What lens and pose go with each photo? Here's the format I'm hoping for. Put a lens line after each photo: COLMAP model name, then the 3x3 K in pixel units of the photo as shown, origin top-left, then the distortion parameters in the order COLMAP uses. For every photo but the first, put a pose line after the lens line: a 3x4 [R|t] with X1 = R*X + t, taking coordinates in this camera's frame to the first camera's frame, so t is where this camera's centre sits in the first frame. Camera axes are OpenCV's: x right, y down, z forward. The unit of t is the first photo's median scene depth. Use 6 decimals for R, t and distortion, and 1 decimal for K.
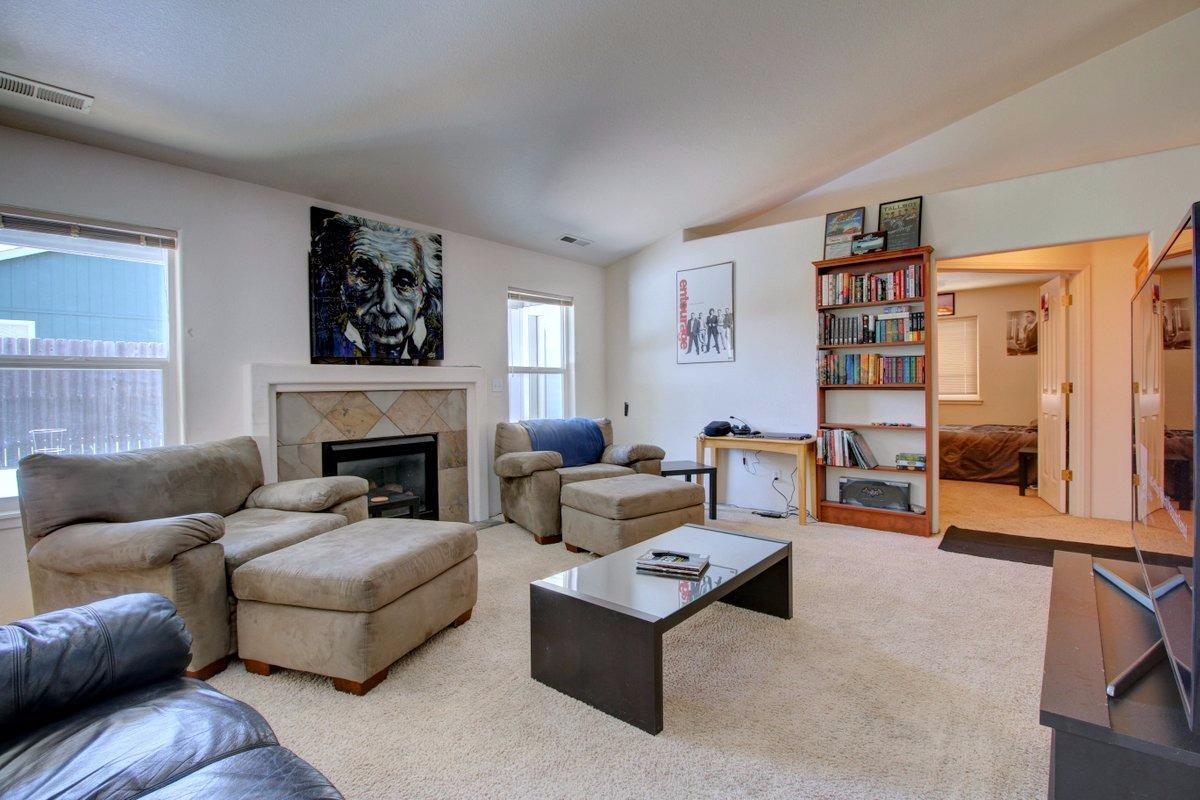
lens RADIAL K [[567.2, 0, 578.0], [0, 567.2, 391.1], [0, 0, 1]] dist [-0.009814, -0.007112]
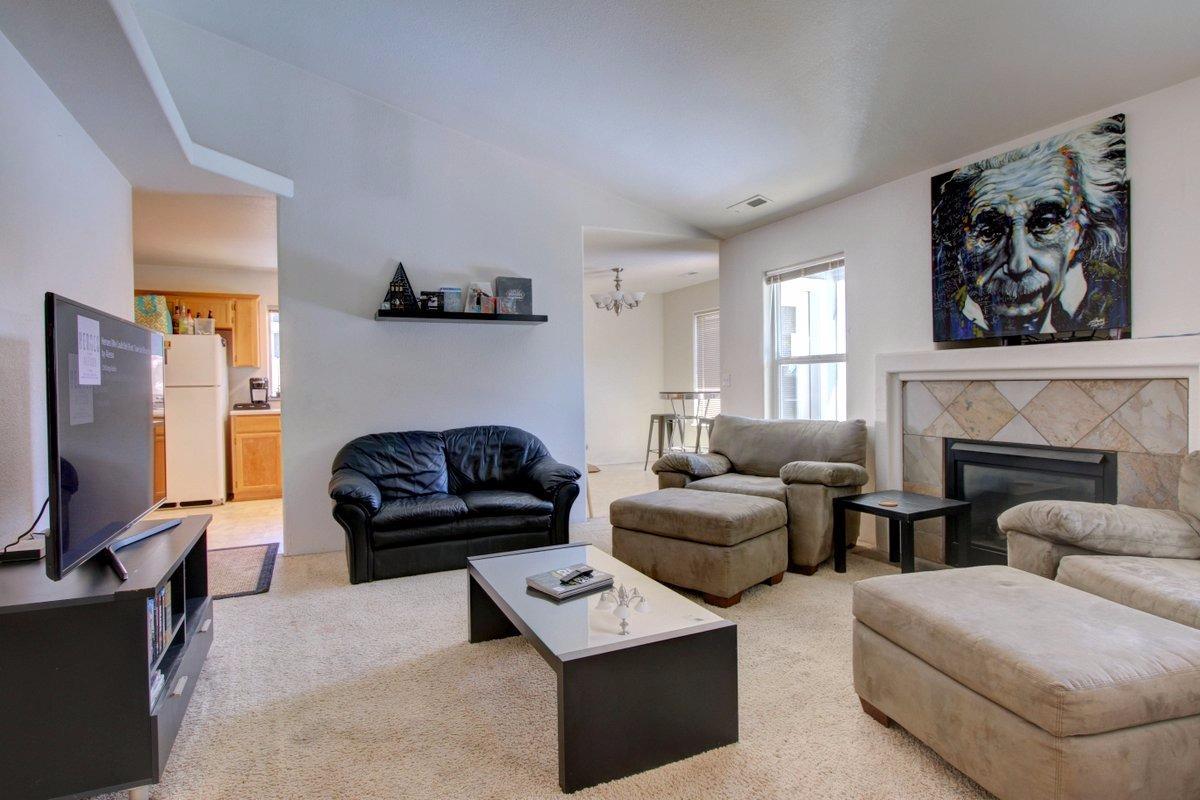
lens RADIAL K [[664.7, 0, 596.9], [0, 664.7, 391.8], [0, 0, 1]] dist [-0.002475, -0.003091]
pose [[-0.427407, 0.032984, -0.903458, 0.649371], [0.011859, 0.999453, 0.030878, -0.018012], [0.903982, 0.002483, -0.427564, 0.852551]]
